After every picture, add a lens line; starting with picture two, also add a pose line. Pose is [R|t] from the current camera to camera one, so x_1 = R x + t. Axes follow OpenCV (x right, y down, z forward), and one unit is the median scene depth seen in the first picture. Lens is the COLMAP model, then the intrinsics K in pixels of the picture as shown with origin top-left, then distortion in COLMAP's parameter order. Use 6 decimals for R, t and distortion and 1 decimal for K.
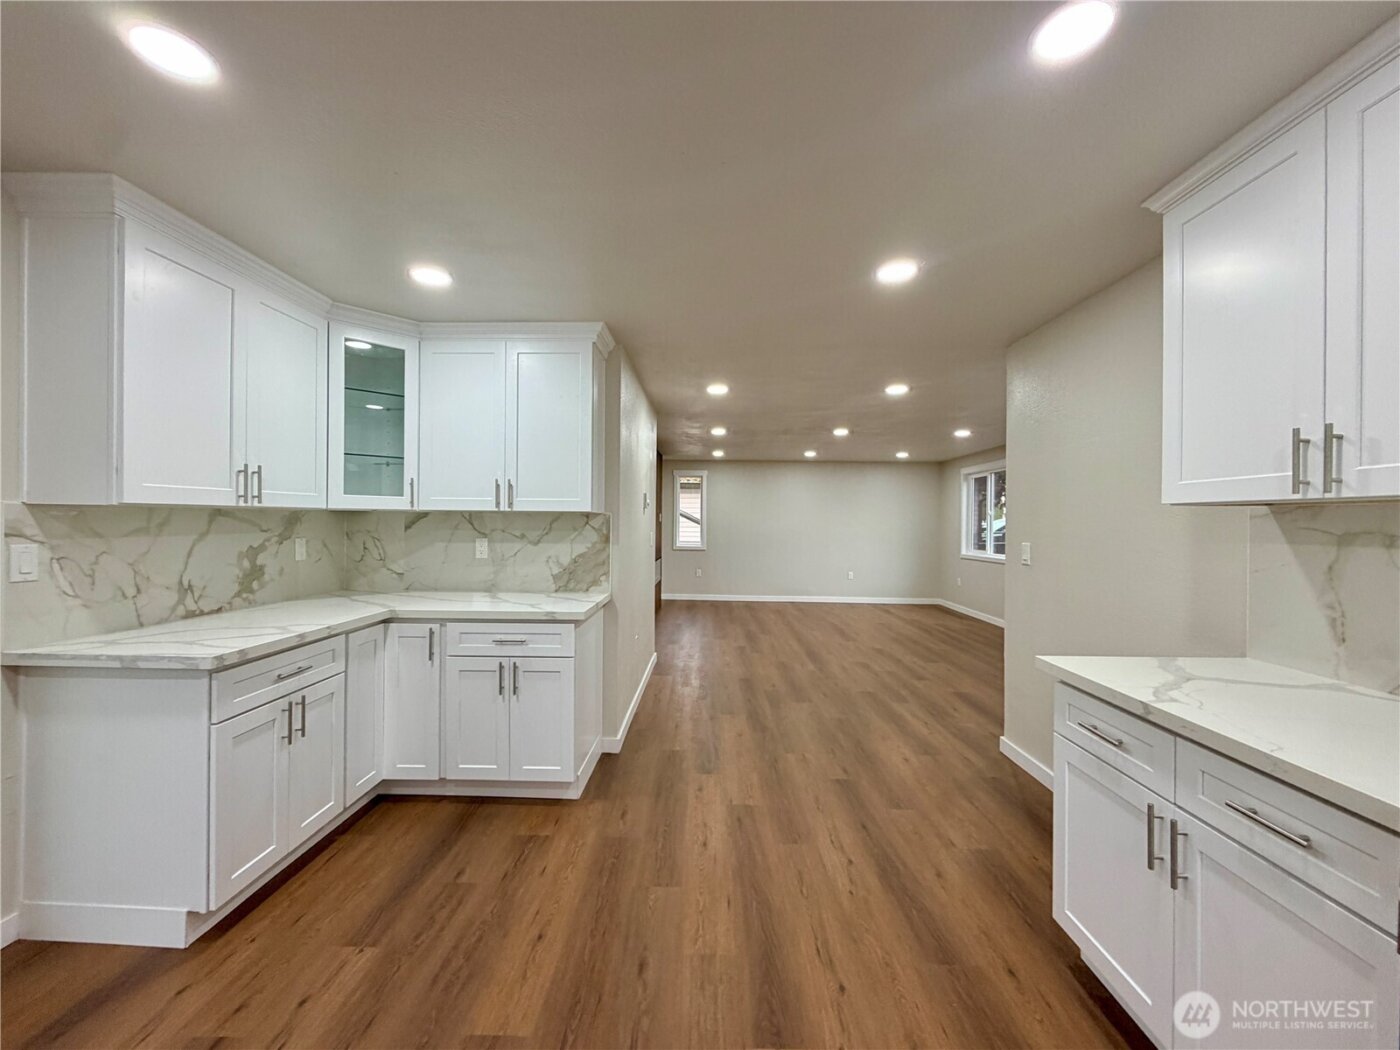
lens RADIAL K [[558.3, 0, 694.9], [0, 558.3, 524.1], [0, 0, 1]] dist [0.001080, 0.000199]
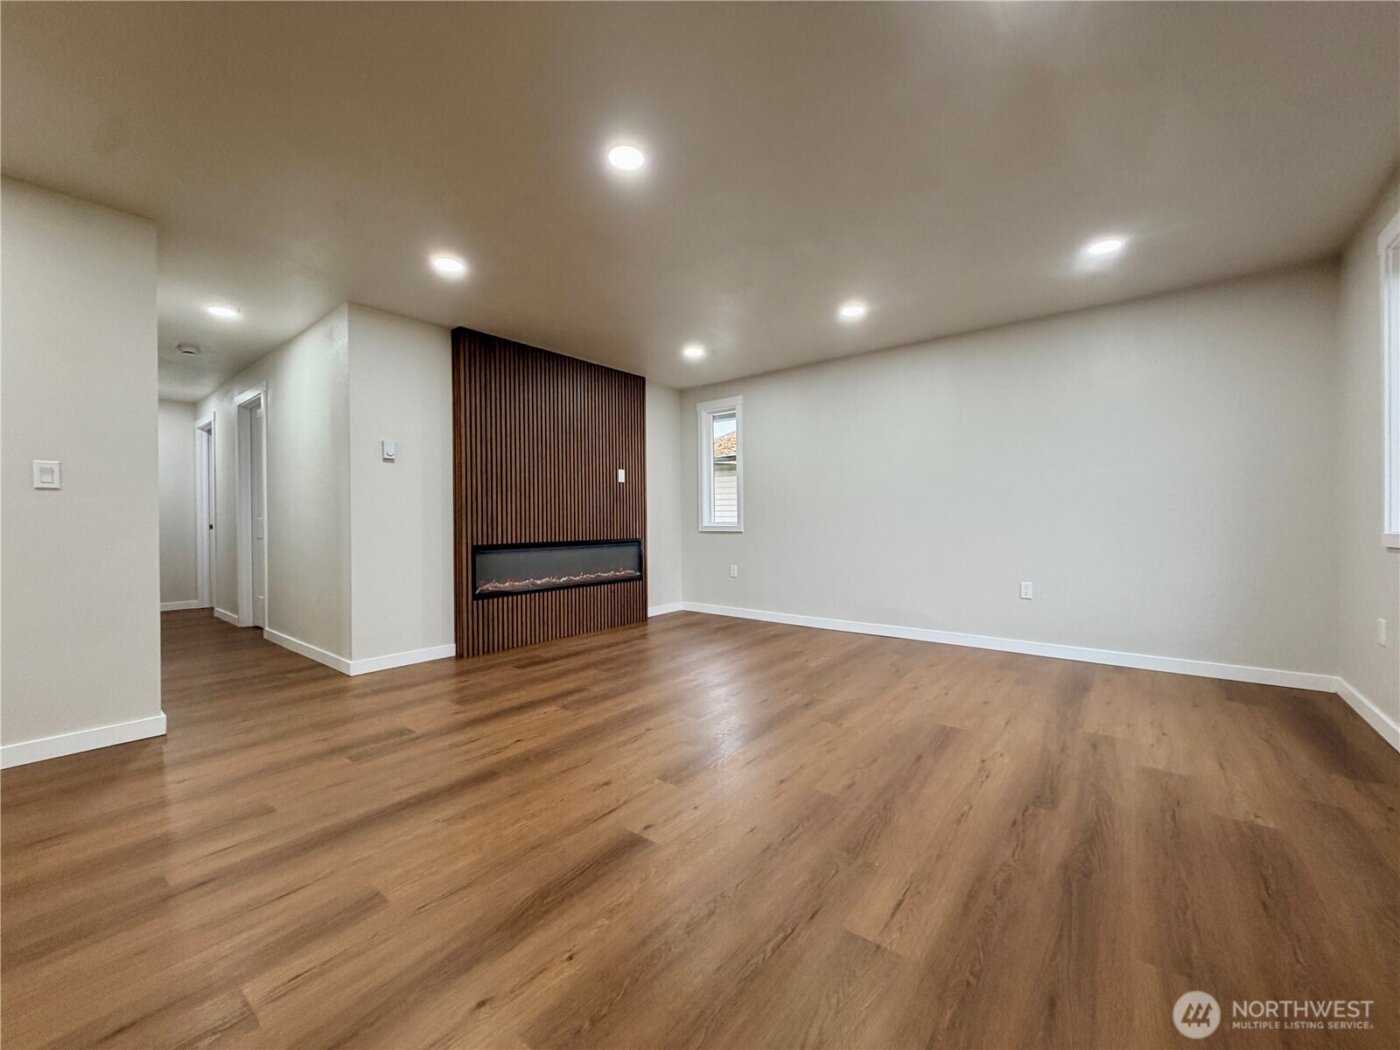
lens RADIAL K [[557.2, 0, 695.3], [0, 557.2, 525.0], [0, 0, 1]] dist [0.000065, 0.000427]
pose [[0.796498, -0.013138, -0.604498, 1.193676], [0.012799, 0.999906, -0.004868, 0.147996], [0.604506, -0.003860, 0.796591, 1.809045]]
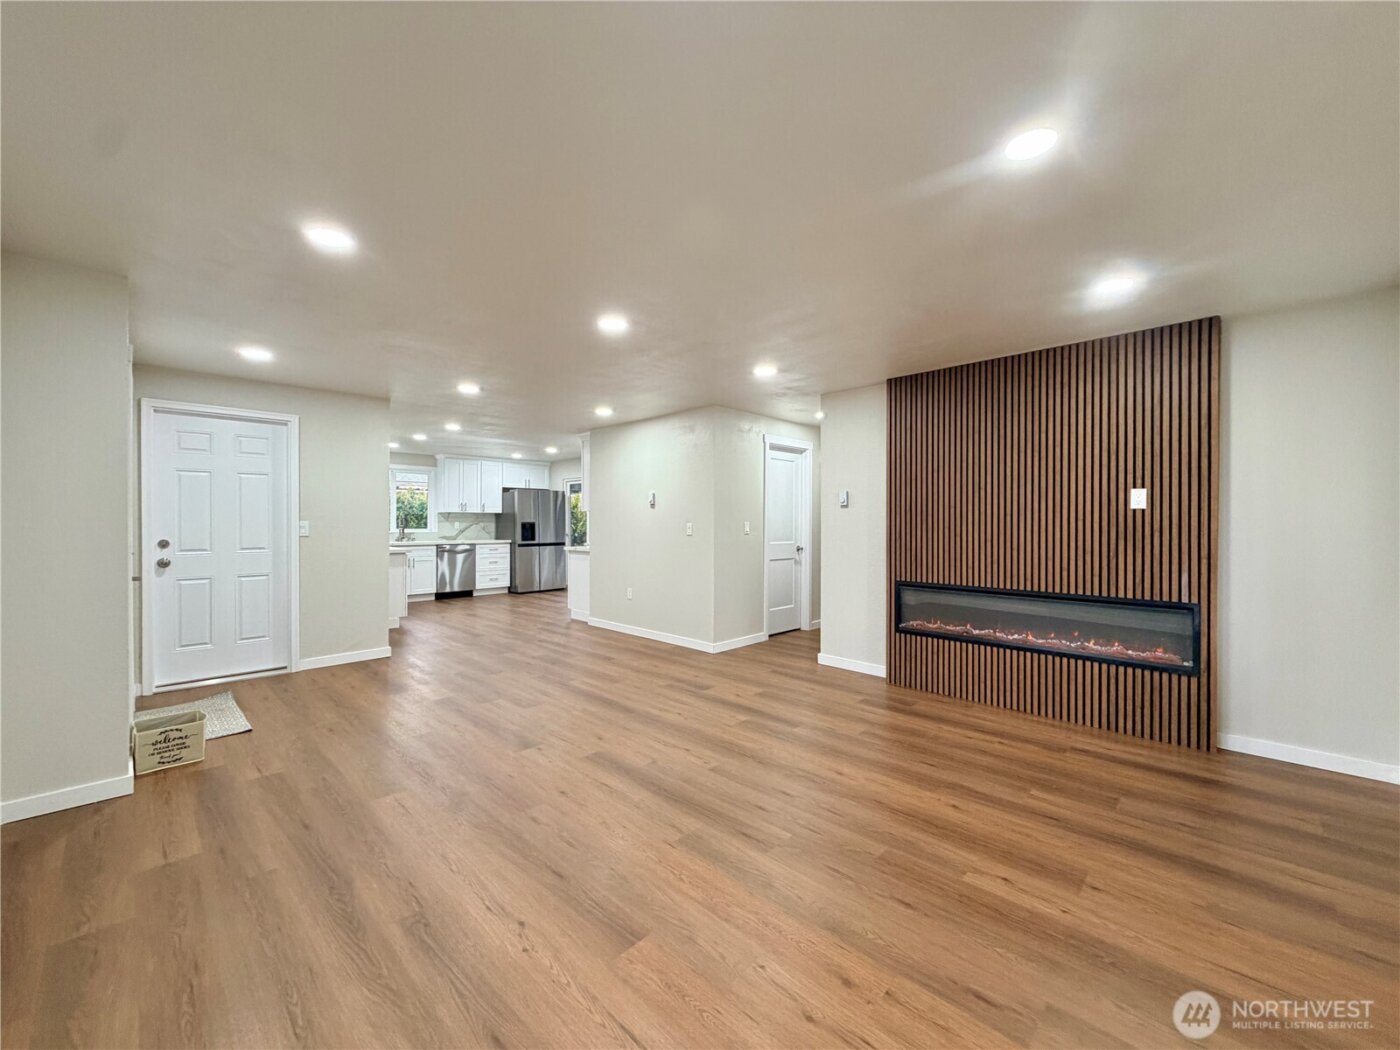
lens RADIAL K [[557.2, 0, 695.3], [0, 557.2, 525.0], [0, 0, 1]] dist [0.000065, 0.000427]
pose [[-0.684639, -0.006236, -0.728856, 1.370883], [-0.012029, 0.999924, 0.002744, 0.029256], [0.728783, 0.010646, -0.684662, 3.343757]]
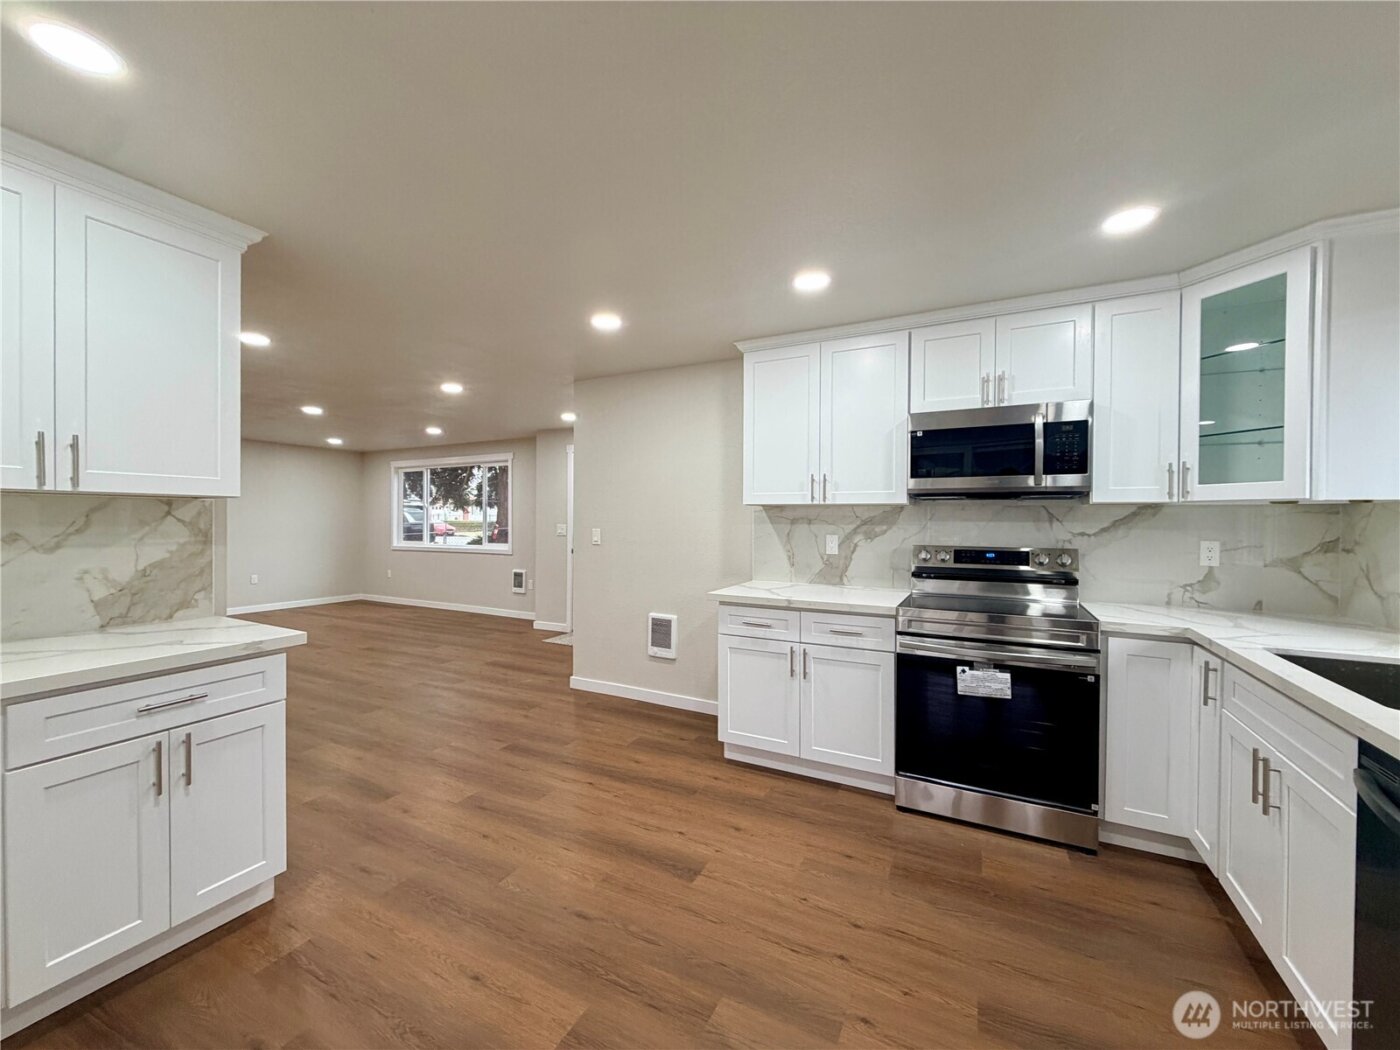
lens RADIAL K [[557.2, 0, 695.3], [0, 557.2, 525.0], [0, 0, 1]] dist [0.000065, 0.000427]
pose [[0.434356, -0.014712, 0.900621, -0.627231], [0.002033, 0.999880, 0.015353, 0.003394], [-0.900739, -0.004838, 0.434334, 0.208614]]
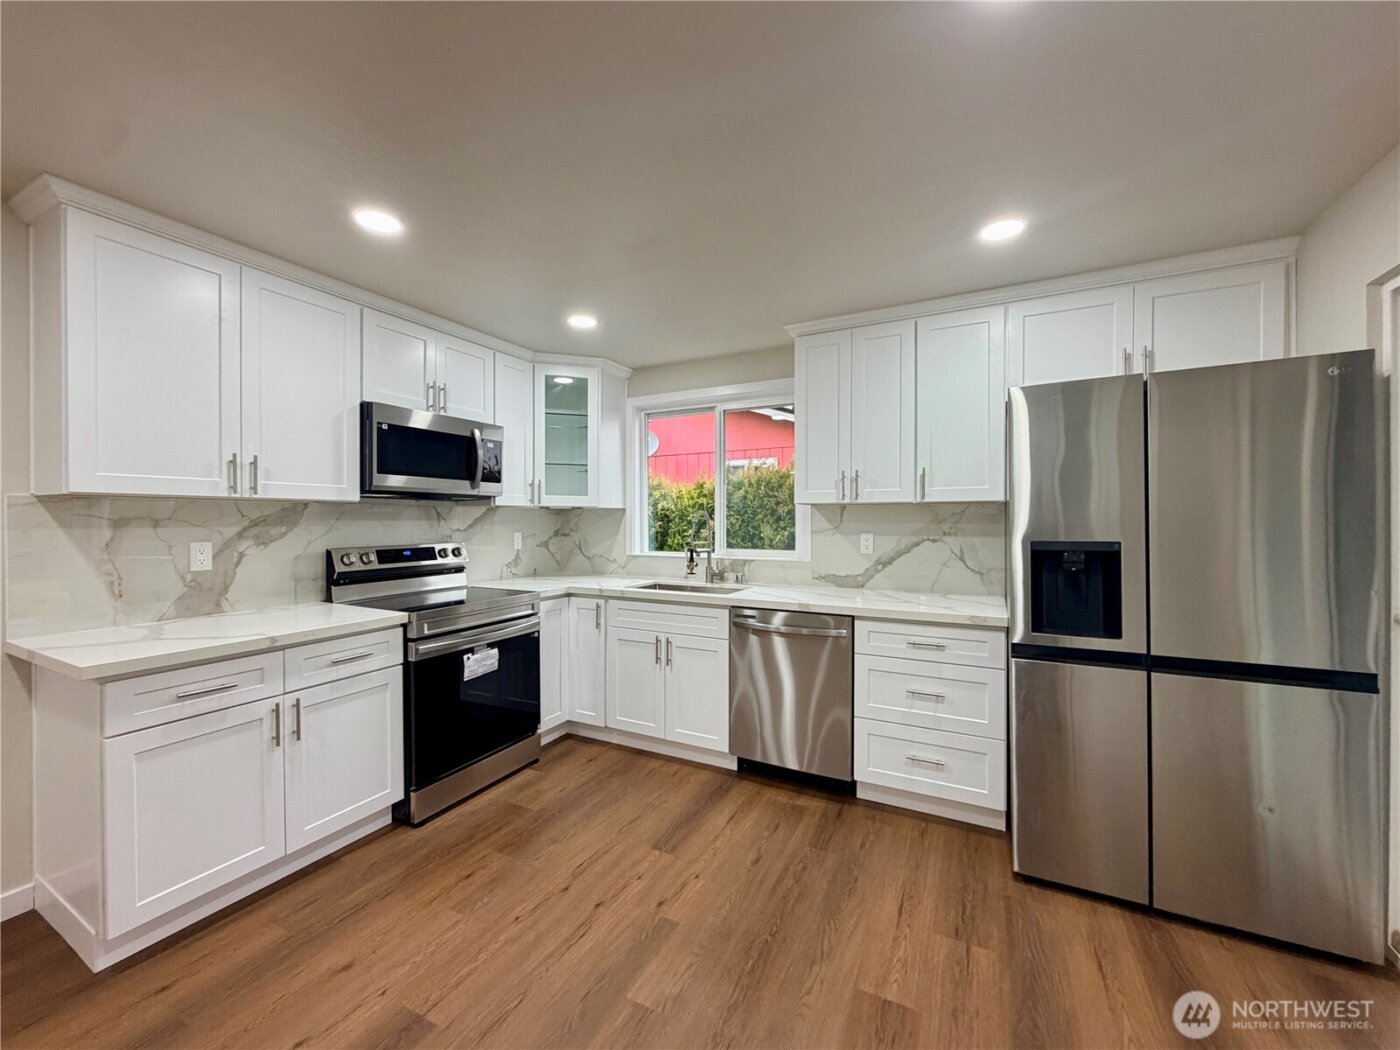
lens RADIAL K [[557.2, 0, 695.3], [0, 557.2, 525.0], [0, 0, 1]] dist [0.000065, 0.000427]
pose [[-0.899093, -0.011765, 0.437599, -0.410647], [-0.003865, 0.999813, 0.018937, 0.000097], [-0.437740, 0.015335, -0.898971, 0.924237]]
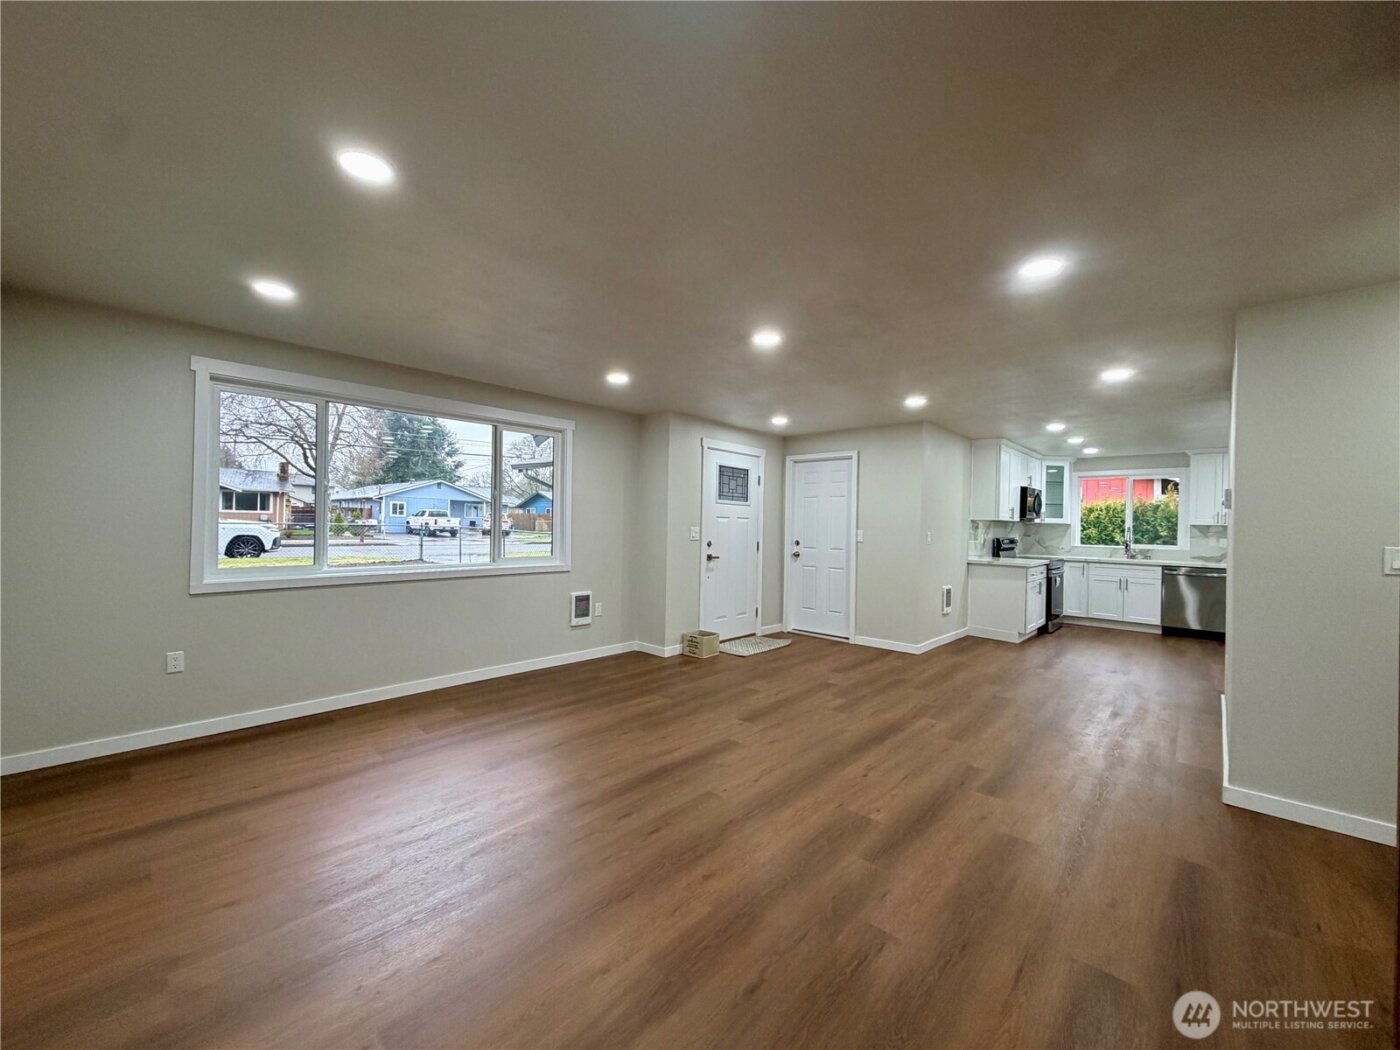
lens RADIAL K [[557.2, 0, 695.3], [0, 557.2, 525.0], [0, 0, 1]] dist [0.000065, 0.000427]
pose [[-0.752965, -0.024995, 0.657585, -0.066054], [-0.023792, 0.999659, 0.010755, 0.006823], [-0.657630, -0.007547, -0.753303, 3.418897]]
